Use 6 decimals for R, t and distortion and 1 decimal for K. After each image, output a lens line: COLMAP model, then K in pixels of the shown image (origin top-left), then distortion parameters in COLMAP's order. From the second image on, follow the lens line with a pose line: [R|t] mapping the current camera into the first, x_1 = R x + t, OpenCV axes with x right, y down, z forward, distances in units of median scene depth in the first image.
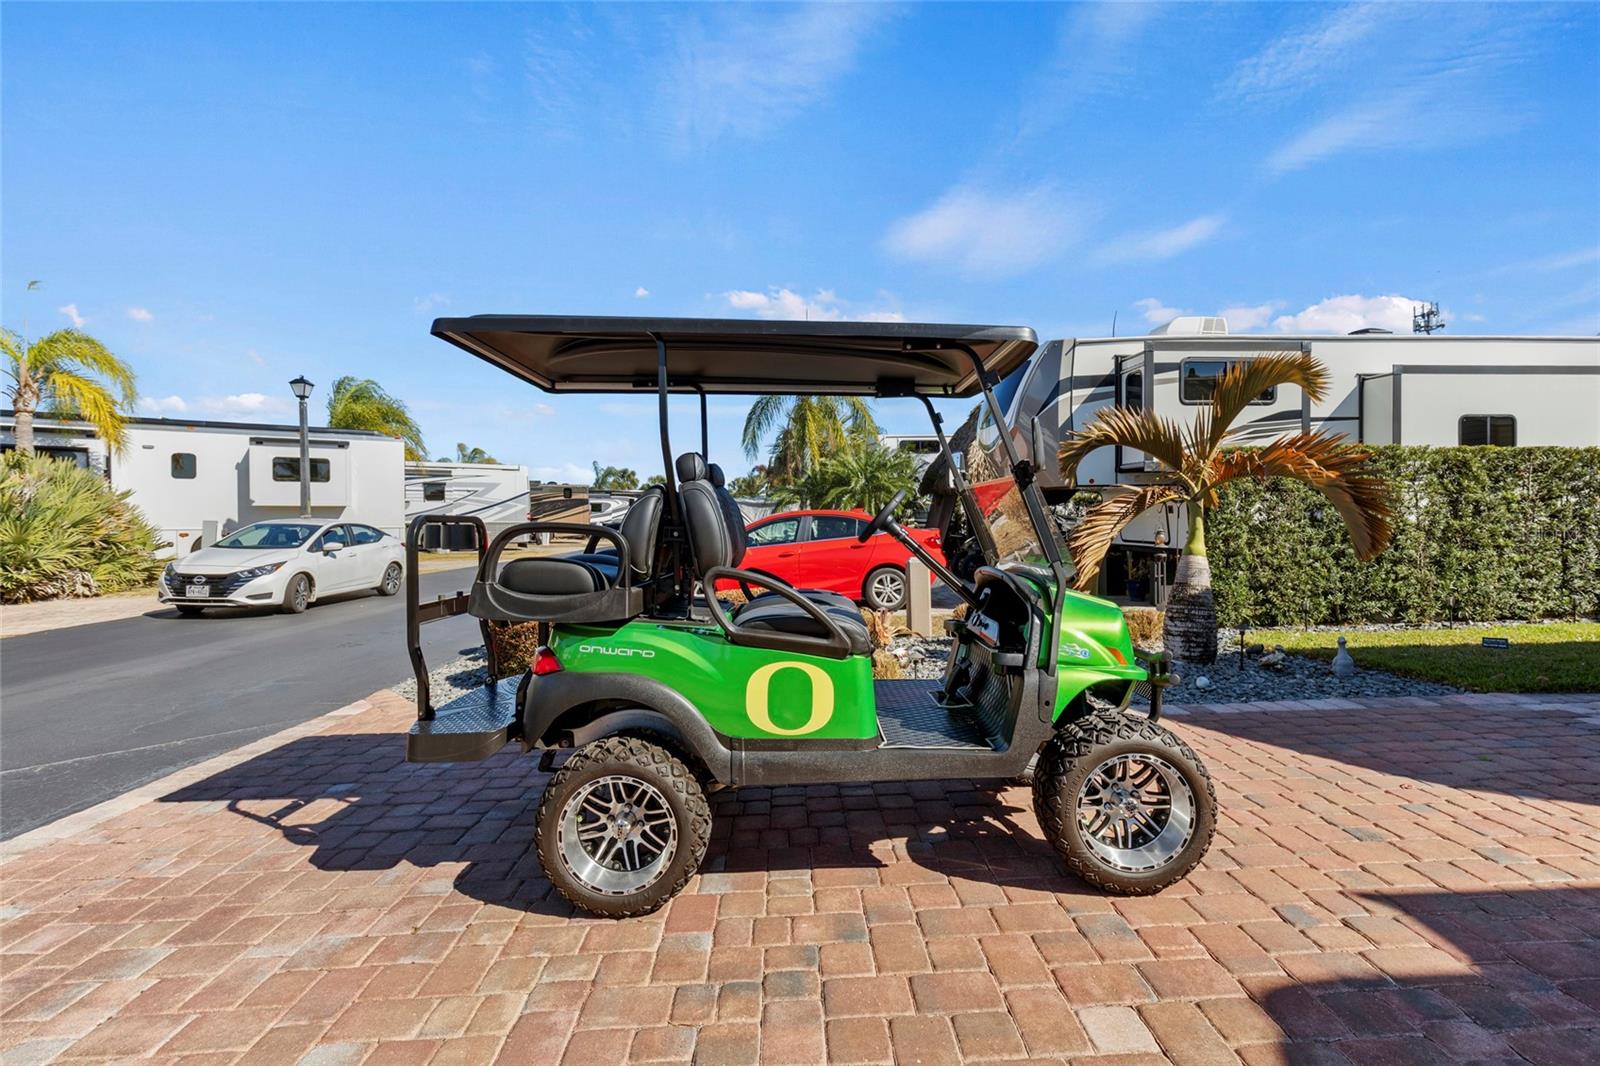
lens RADIAL K [[736.9, 0, 827.1], [0, 736.9, 525.0], [0, 0, 1]] dist [0.001568, 0.000464]
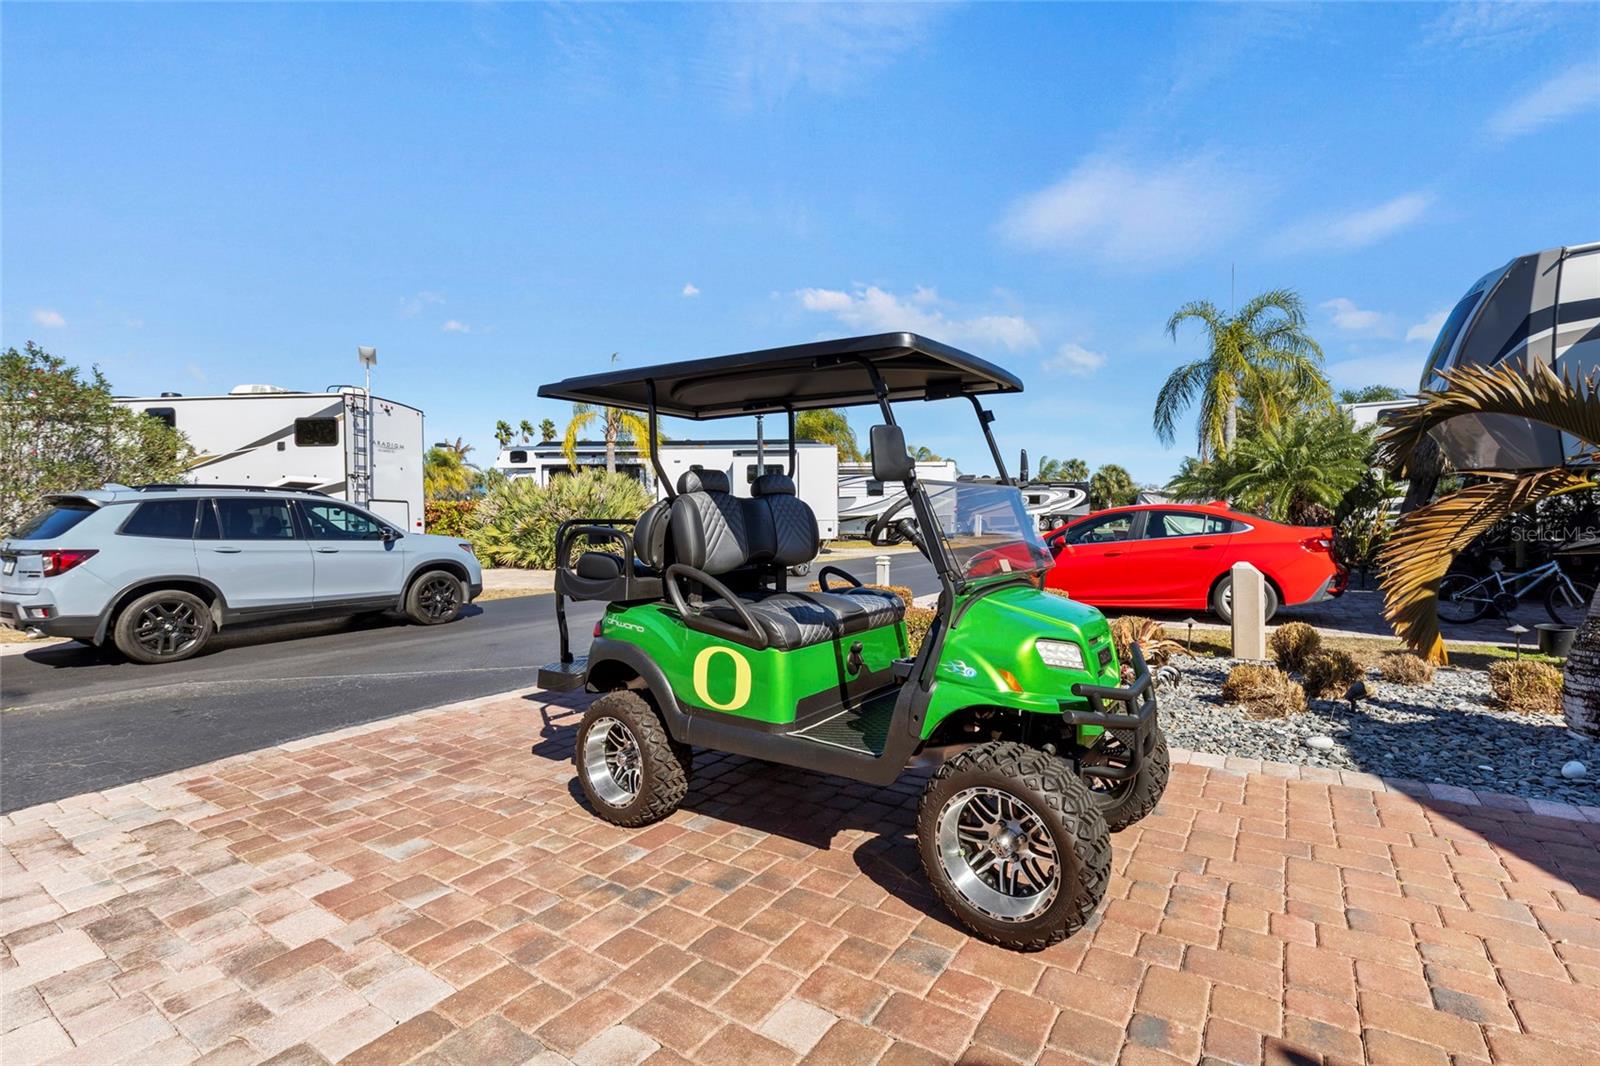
lens RADIAL K [[740.3, 0, 800.0], [0, 740.3, 533.0], [0, 0, 1]] dist [0.000777, -0.000130]
pose [[0.800528, 0.015719, -0.599089, 0.582224], [-0.002352, 0.999731, 0.023088, -0.018088], [0.599290, -0.017073, 0.800350, 0.104905]]
